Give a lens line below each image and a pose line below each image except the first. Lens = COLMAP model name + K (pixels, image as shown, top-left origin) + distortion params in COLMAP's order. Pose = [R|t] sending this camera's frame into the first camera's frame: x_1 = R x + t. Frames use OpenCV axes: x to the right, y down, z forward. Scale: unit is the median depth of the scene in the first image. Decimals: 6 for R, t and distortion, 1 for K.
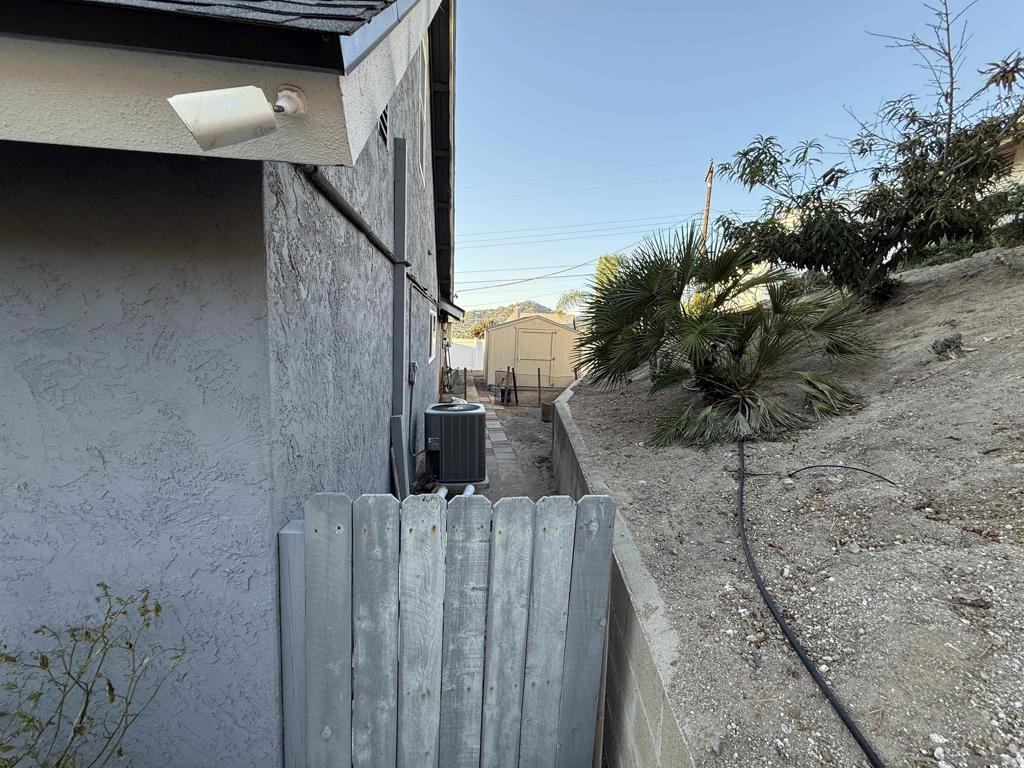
lens RADIAL K [[408.4, 0, 512.0], [0, 408.4, 384.0], [0, 0, 1]] dist [0.000048, 0.000058]
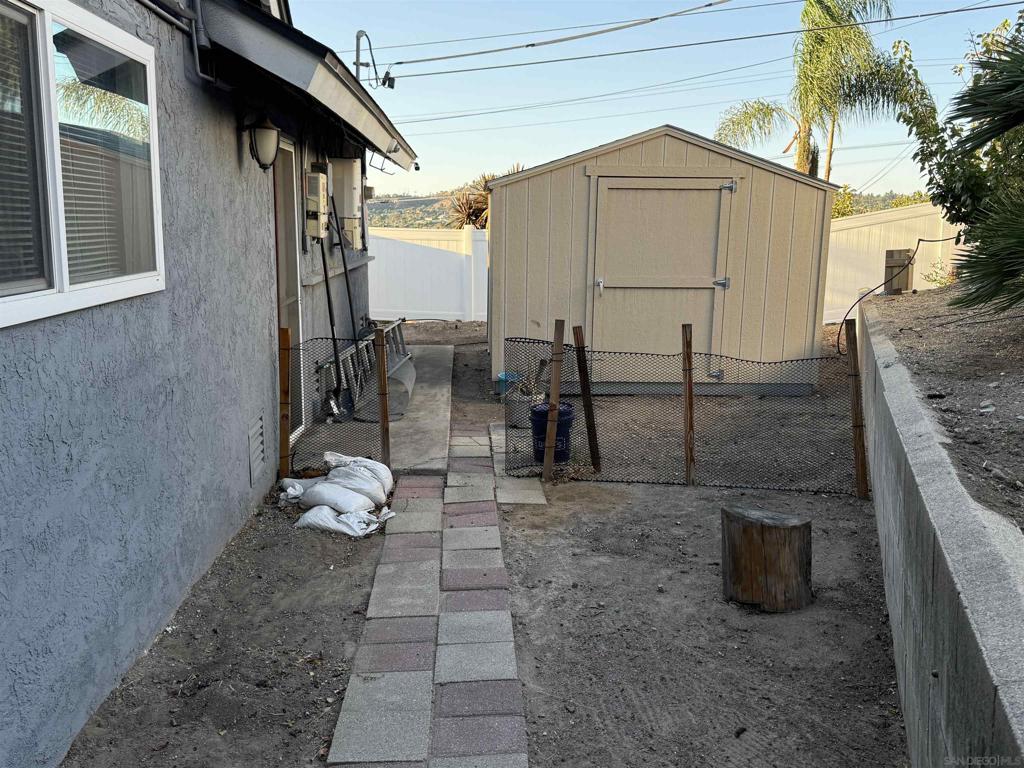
lens RADIAL K [[879.4, 0, 512.0], [0, 879.4, 384.0], [0, 0, 1]] dist [0.207698, 0.000328]
pose [[0.996922, -0.011897, -0.077492, 0.003484], [0.015680, 0.998705, 0.048390, -0.028948], [0.076816, -0.049456, 0.995818, 0.451264]]
